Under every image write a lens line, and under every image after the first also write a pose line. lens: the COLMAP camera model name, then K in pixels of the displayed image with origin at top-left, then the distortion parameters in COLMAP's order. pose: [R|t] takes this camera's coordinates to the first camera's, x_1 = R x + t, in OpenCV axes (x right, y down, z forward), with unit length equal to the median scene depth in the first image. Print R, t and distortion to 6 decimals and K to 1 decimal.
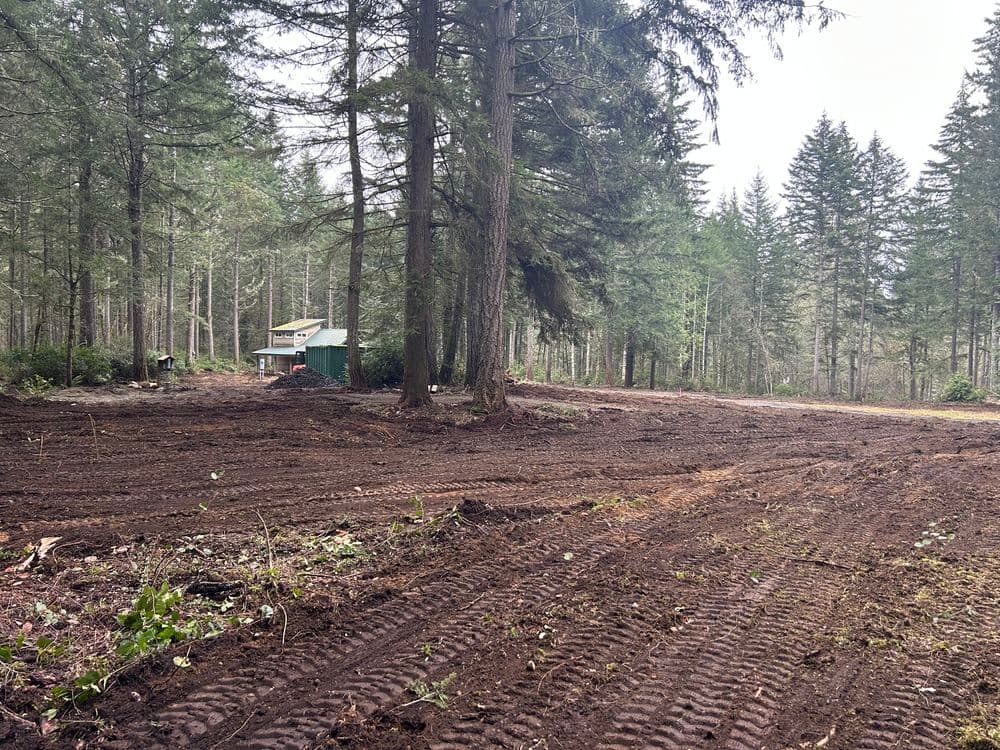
lens RADIAL K [[743.9, 0, 500.0], [0, 743.9, 375.0], [0, 0, 1]] dist [0.053460, 0.000720]
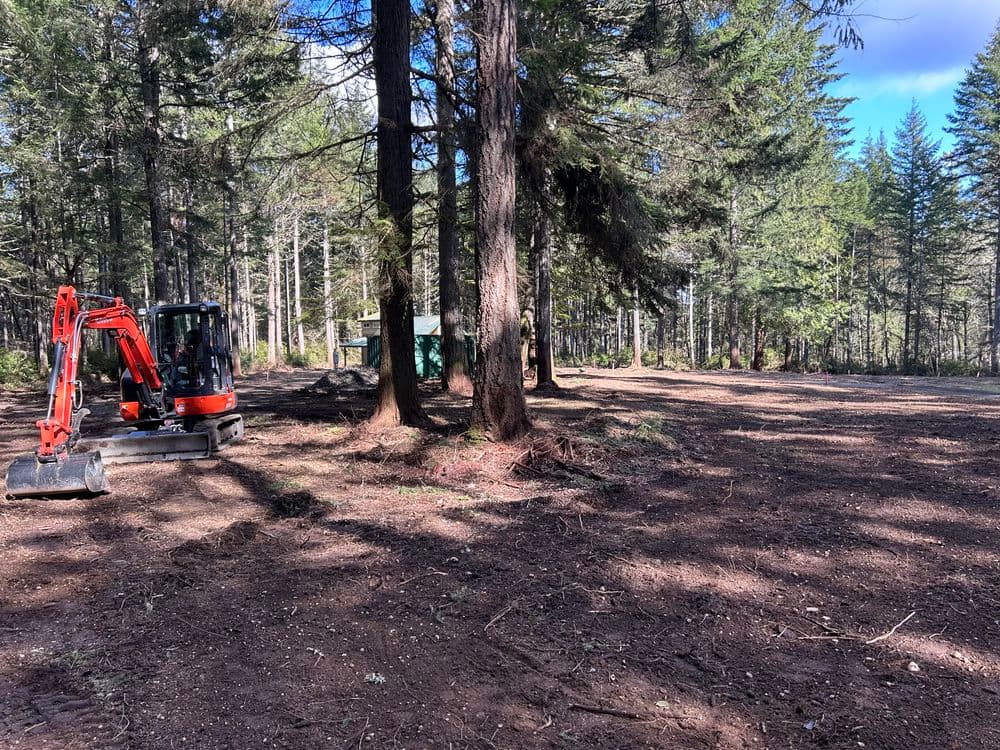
lens RADIAL K [[738.9, 0, 501.4], [0, 738.9, 373.2], [0, 0, 1]] dist [0.048519, -0.048466]
pose [[0.986463, -0.029346, -0.161338, 0.020561], [0.032367, 0.999346, 0.016128, -0.002457], [0.160759, -0.021131, 0.986767, 0.115312]]
